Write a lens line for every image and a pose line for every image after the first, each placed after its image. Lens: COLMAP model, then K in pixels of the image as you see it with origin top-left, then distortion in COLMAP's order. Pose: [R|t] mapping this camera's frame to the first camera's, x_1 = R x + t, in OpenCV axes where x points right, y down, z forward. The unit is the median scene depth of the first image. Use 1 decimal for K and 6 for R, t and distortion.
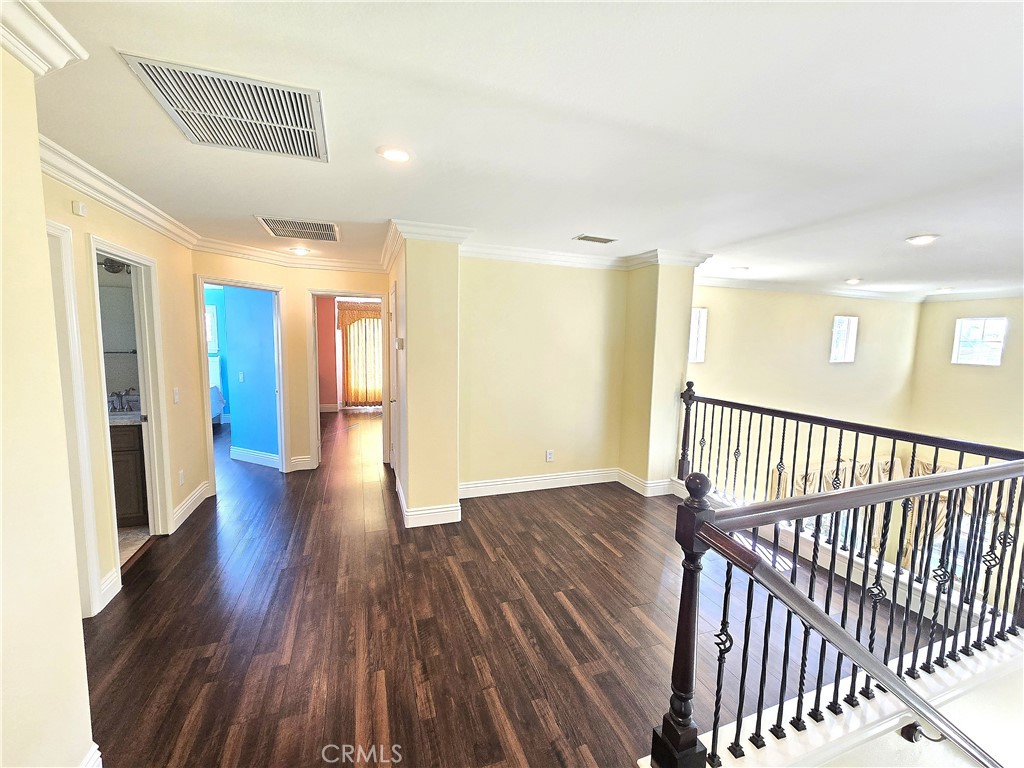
lens RADIAL K [[418.3, 0, 514.5], [0, 418.3, 383.2], [0, 0, 1]] dist [-0.000913, 0.000298]
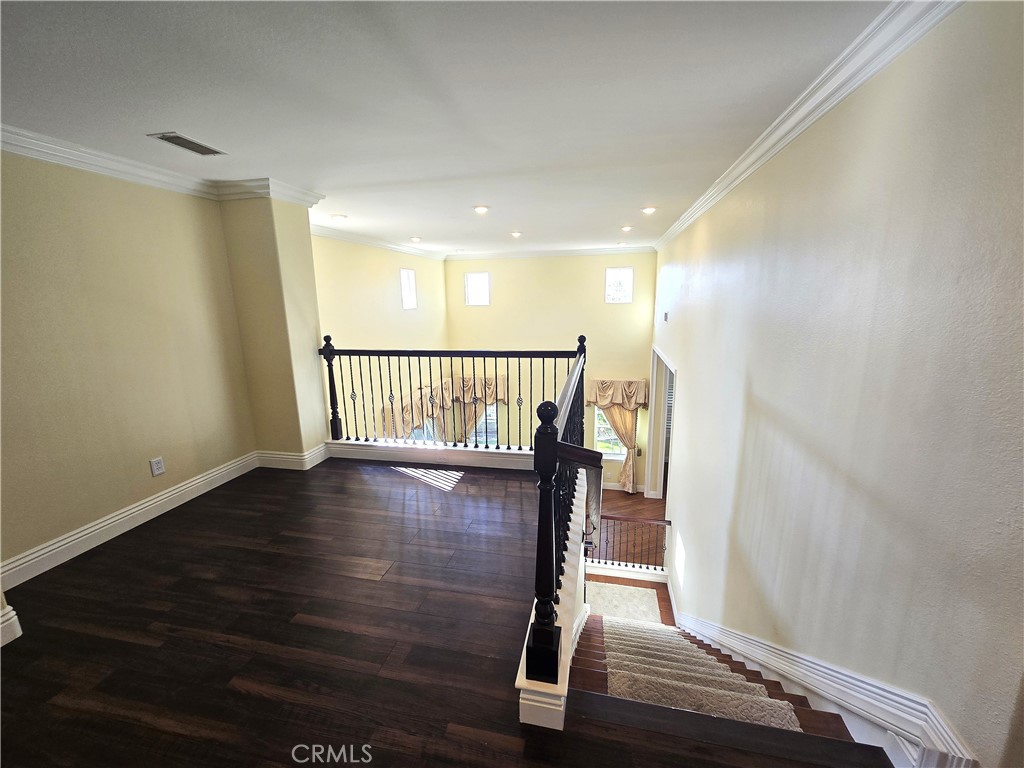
lens RADIAL K [[418.3, 0, 515.7], [0, 418.3, 381.3], [0, 0, 1]] dist [-0.000913, 0.000298]
pose [[0.541034, -0.198985, 0.817121, -0.141087], [0.117480, 0.979961, 0.160854, -0.004835], [-0.832755, 0.008968, 0.553570, 0.140415]]
